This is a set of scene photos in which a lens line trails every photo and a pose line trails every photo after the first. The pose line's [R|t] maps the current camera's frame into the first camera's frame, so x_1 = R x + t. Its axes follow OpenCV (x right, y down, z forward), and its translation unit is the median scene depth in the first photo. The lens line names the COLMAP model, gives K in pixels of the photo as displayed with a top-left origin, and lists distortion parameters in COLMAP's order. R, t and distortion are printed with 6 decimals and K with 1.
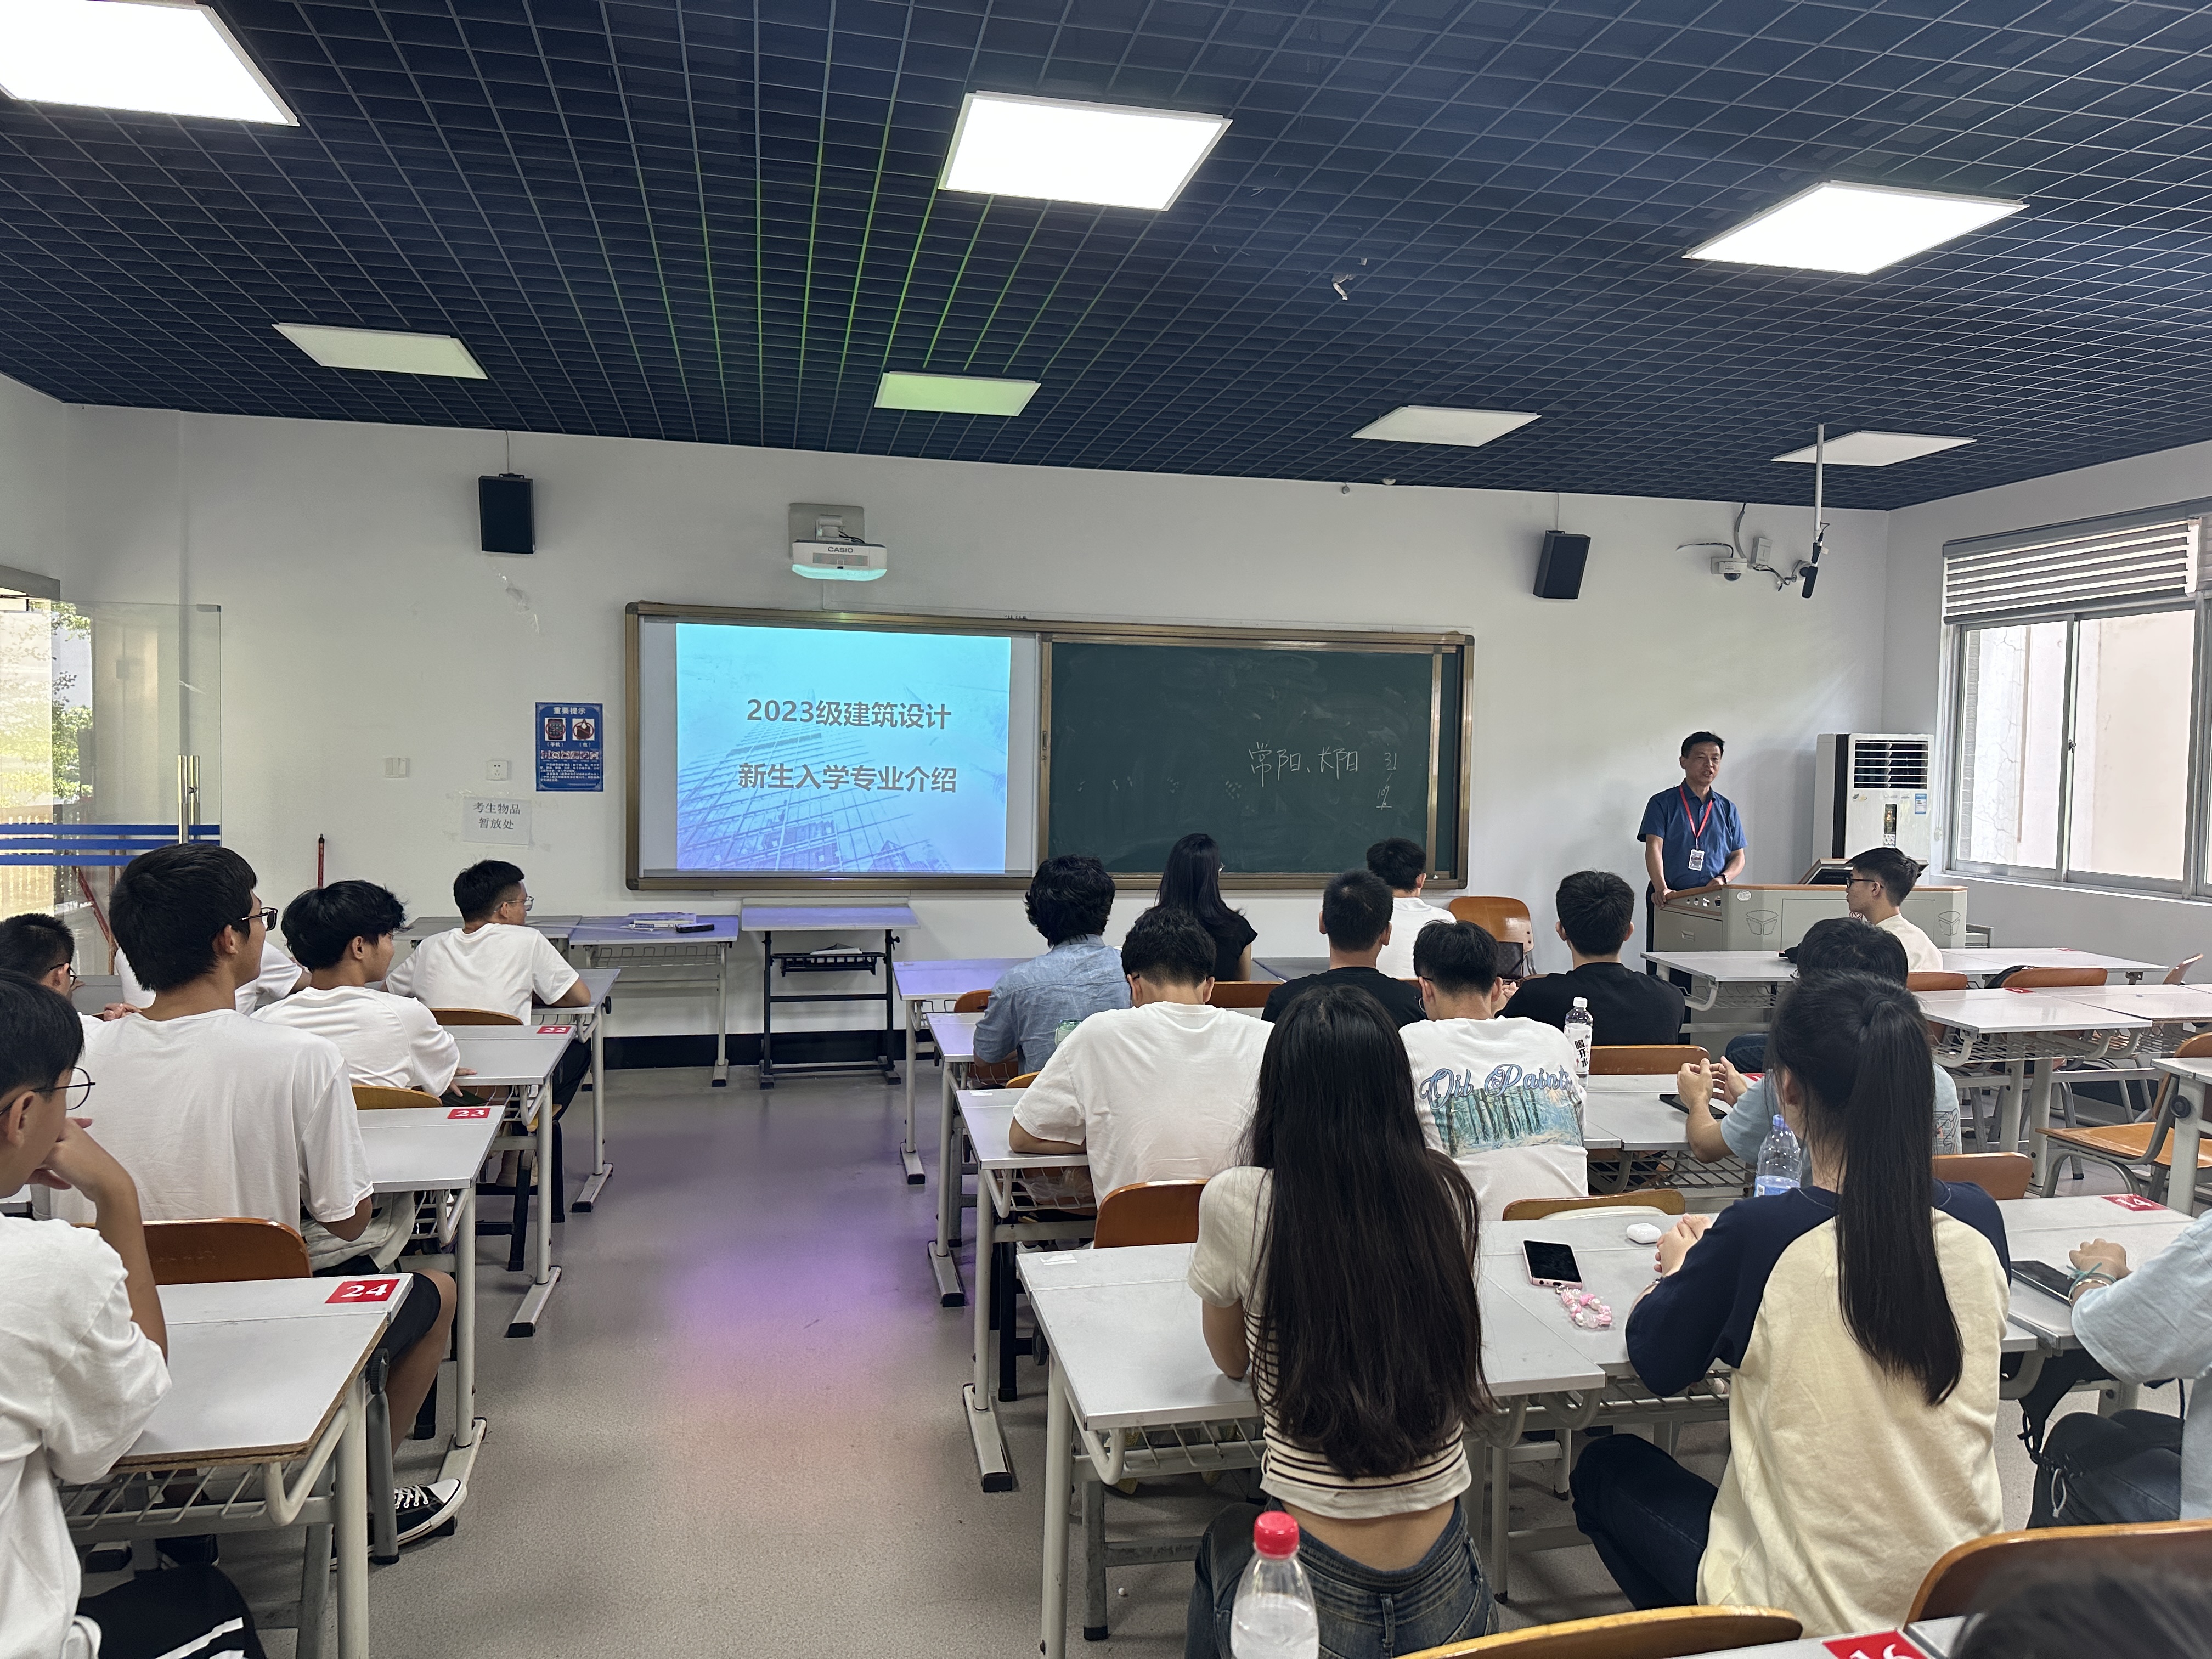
lens RADIAL K [[1635.7, 0, 1162.6], [0, 1635.7, 833.5], [0, 0, 1]] dist [0.055932, -0.051146]
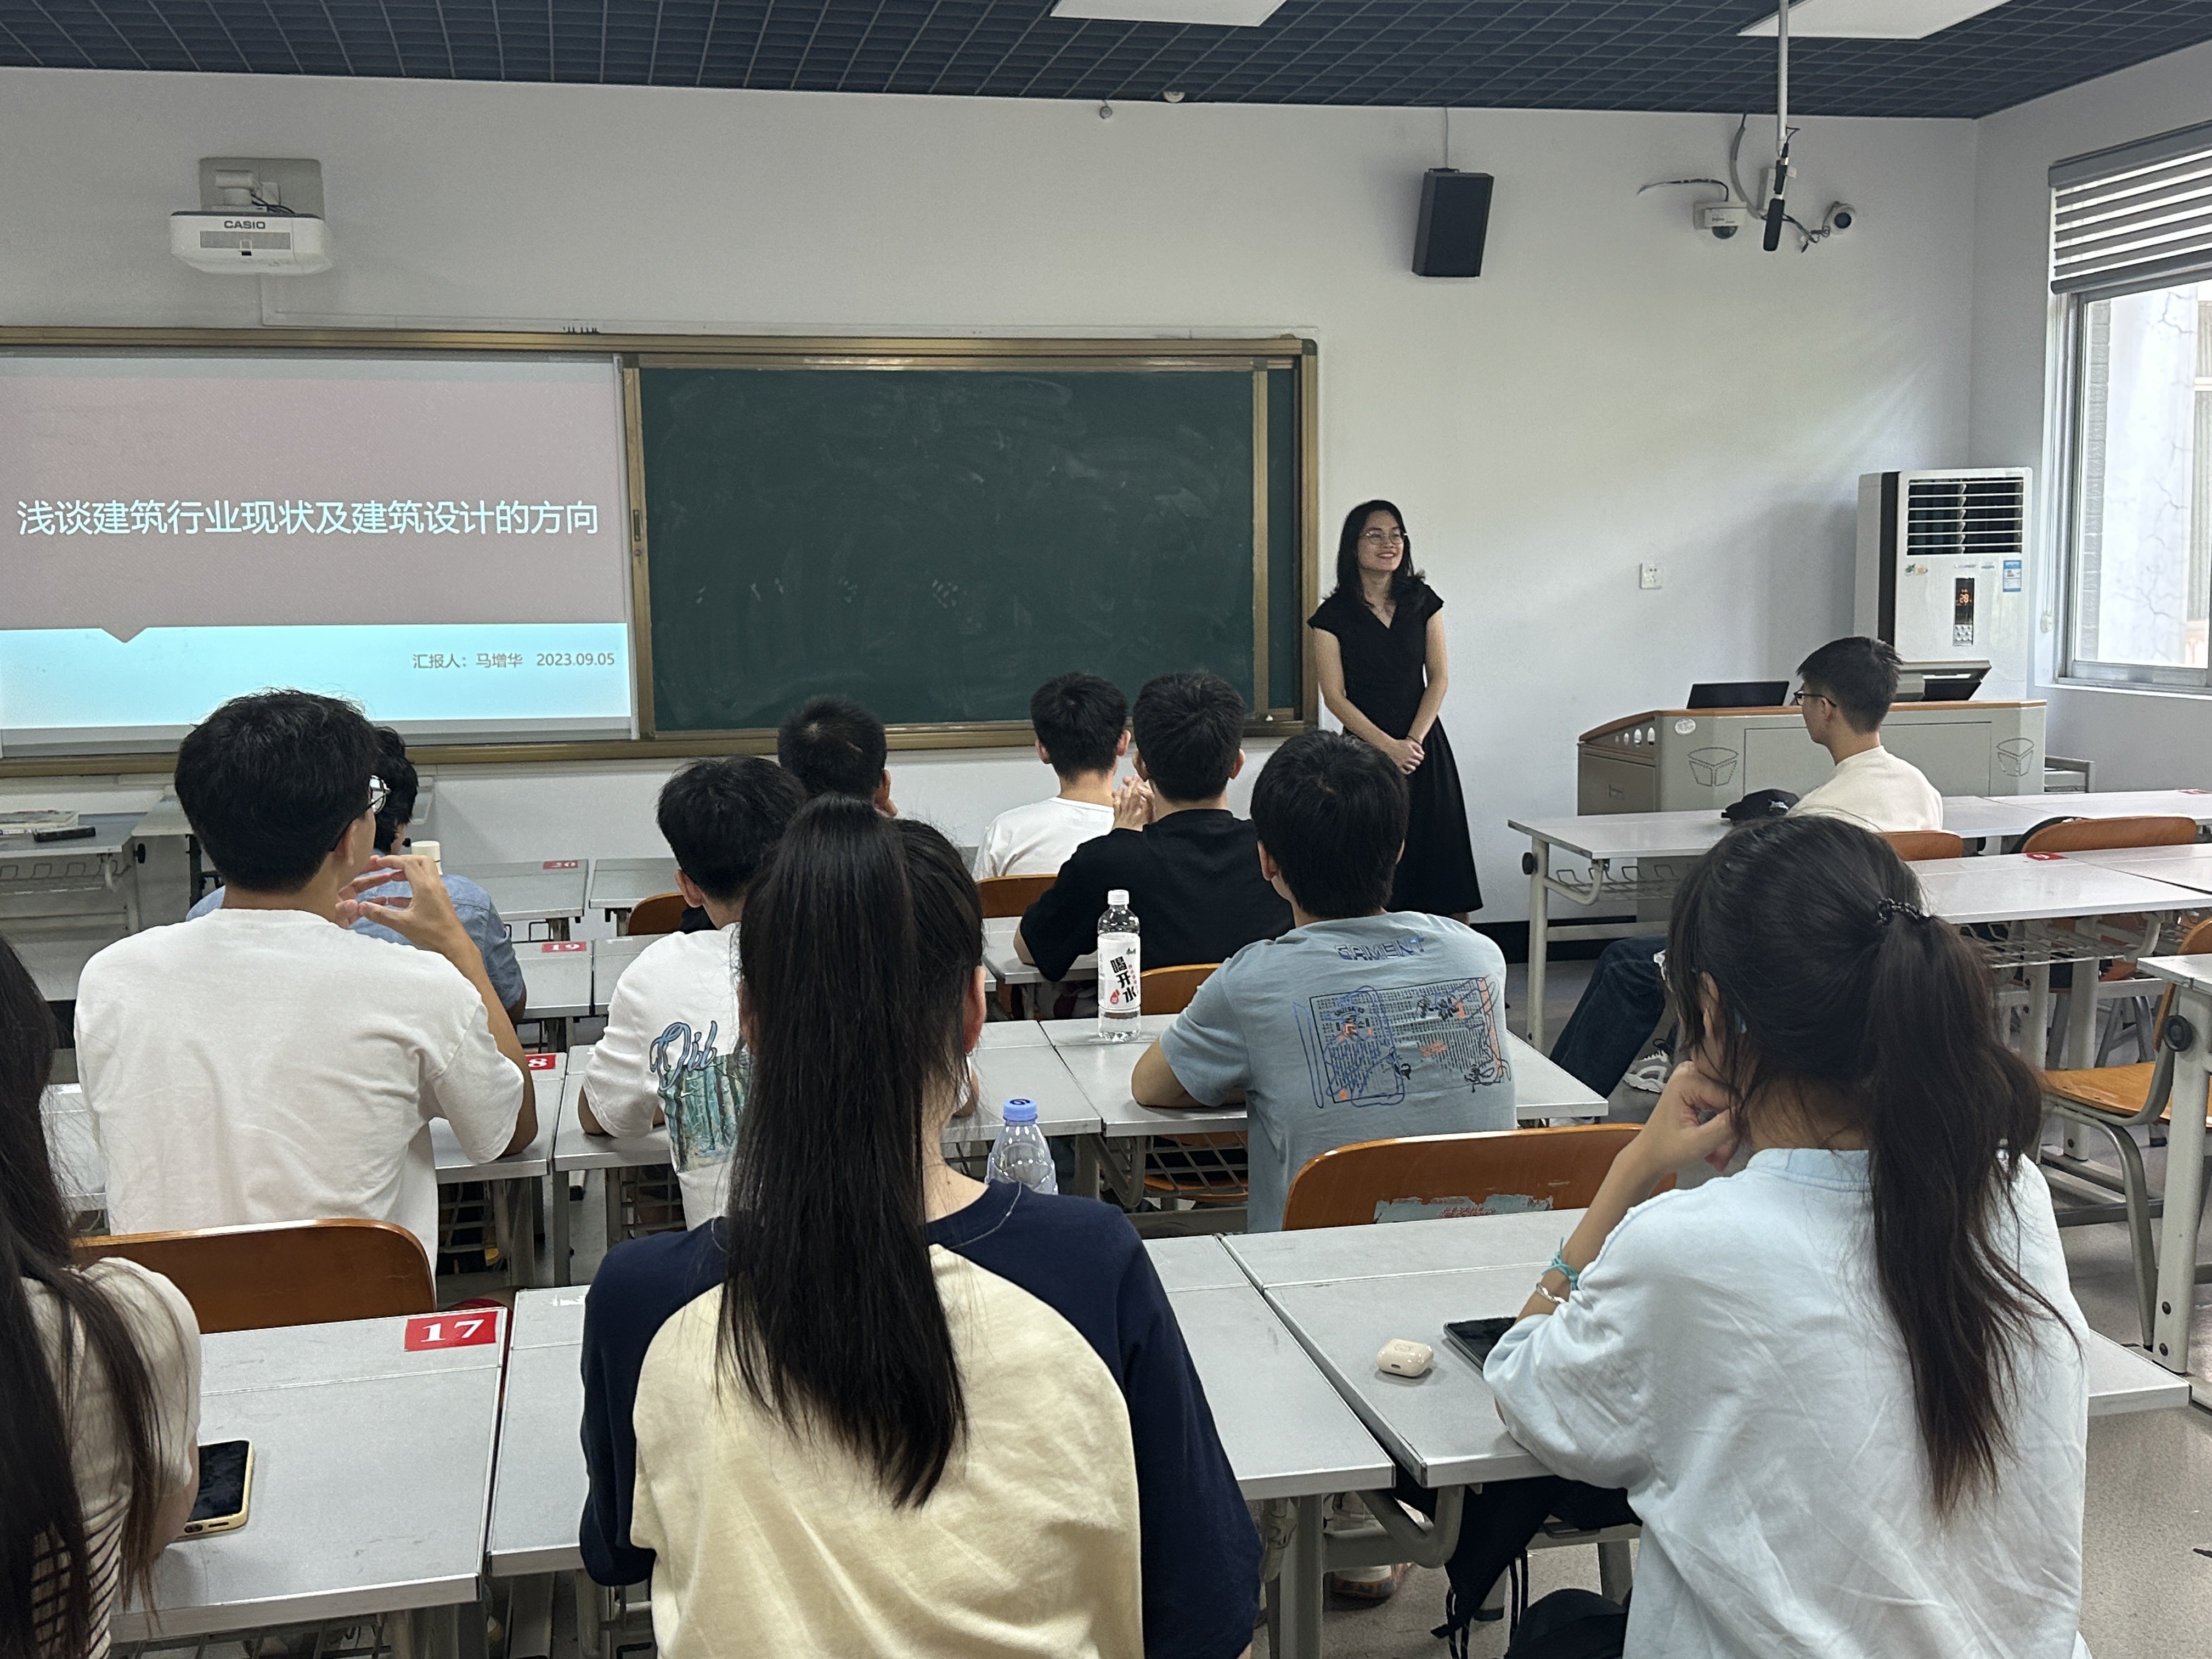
lens RADIAL K [[2373.0, 0, 1144.5], [0, 2373.0, 833.2], [0, 0, 1]] dist [0.077937, 0.000000]
pose [[0.999381, -0.035087, -0.002707, 0.118081], [0.035189, 0.997217, 0.065721, 0.008849], [0.000394, -0.065775, 0.997834, 0.054016]]
